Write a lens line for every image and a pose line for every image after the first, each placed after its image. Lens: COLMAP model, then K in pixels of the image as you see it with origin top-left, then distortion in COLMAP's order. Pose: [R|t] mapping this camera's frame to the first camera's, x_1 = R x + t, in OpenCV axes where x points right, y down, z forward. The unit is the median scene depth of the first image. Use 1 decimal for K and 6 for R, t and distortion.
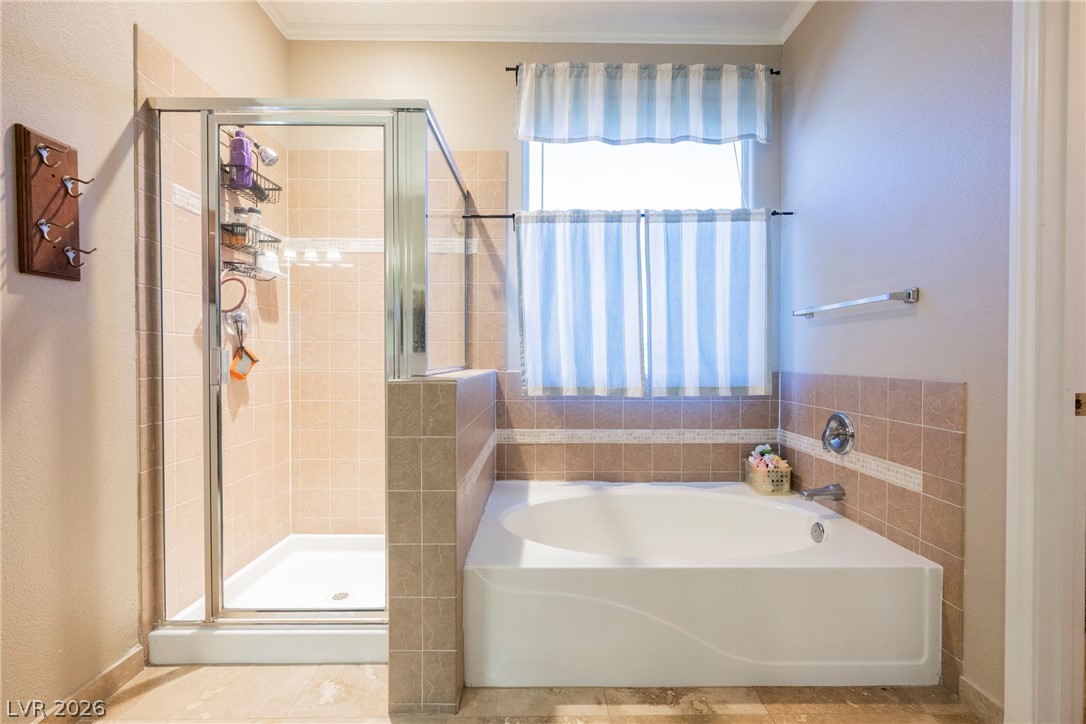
lens RADIAL K [[472.8, 0, 547.4], [0, 472.8, 363.3], [0, 0, 1]] dist [0.000904, -0.000100]
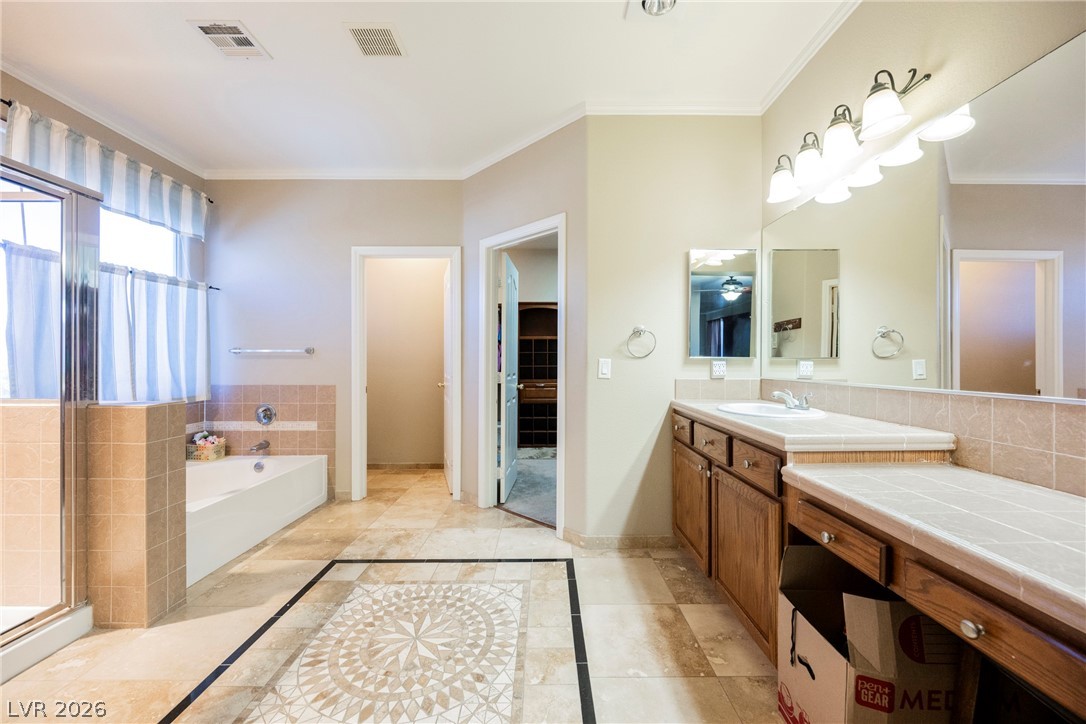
lens RADIAL K [[426.0, 0, 545.7], [0, 426.0, 363.2], [0, 0, 1]] dist [-0.000551, 0.000148]
pose [[0.014098, -0.005750, 0.999884, -0.983485], [0.011968, 0.999913, 0.005582, -0.053108], [-0.999829, 0.011888, 0.014165, -0.168831]]
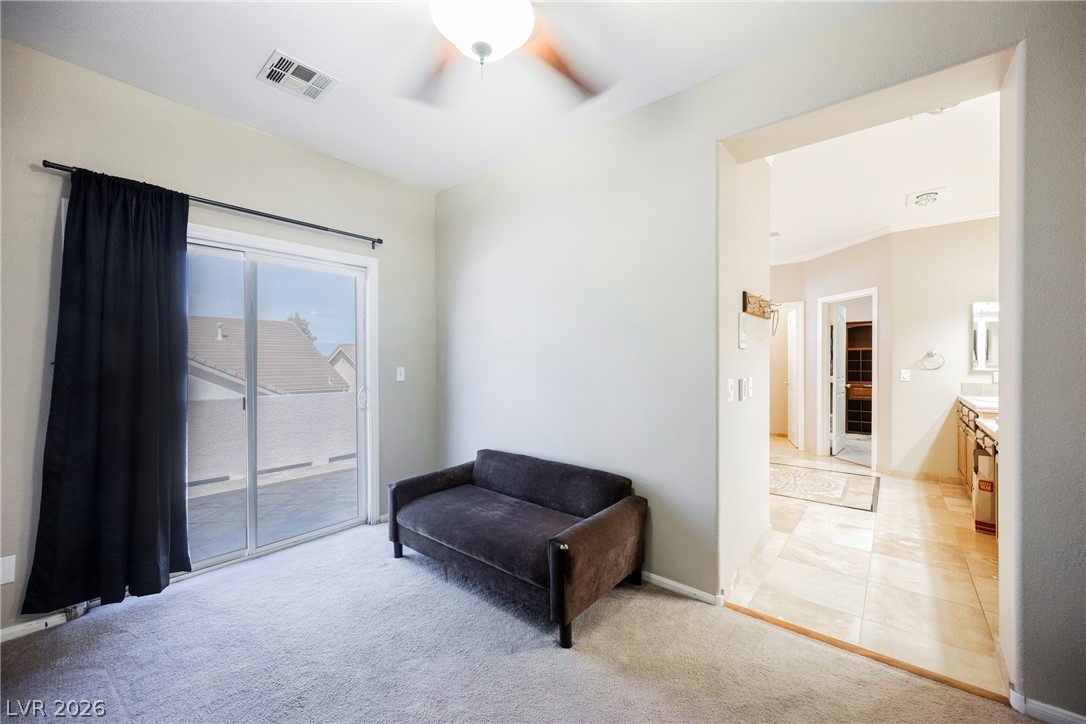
lens RADIAL K [[426.0, 0, 544.4], [0, 426.0, 360.6], [0, 0, 1]] dist [-0.000551, 0.000148]
pose [[0.646023, -0.001477, 0.763317, -3.599877], [0.012046, 0.999893, -0.008261, -0.142609], [-0.763223, 0.014532, 0.645972, -0.420711]]
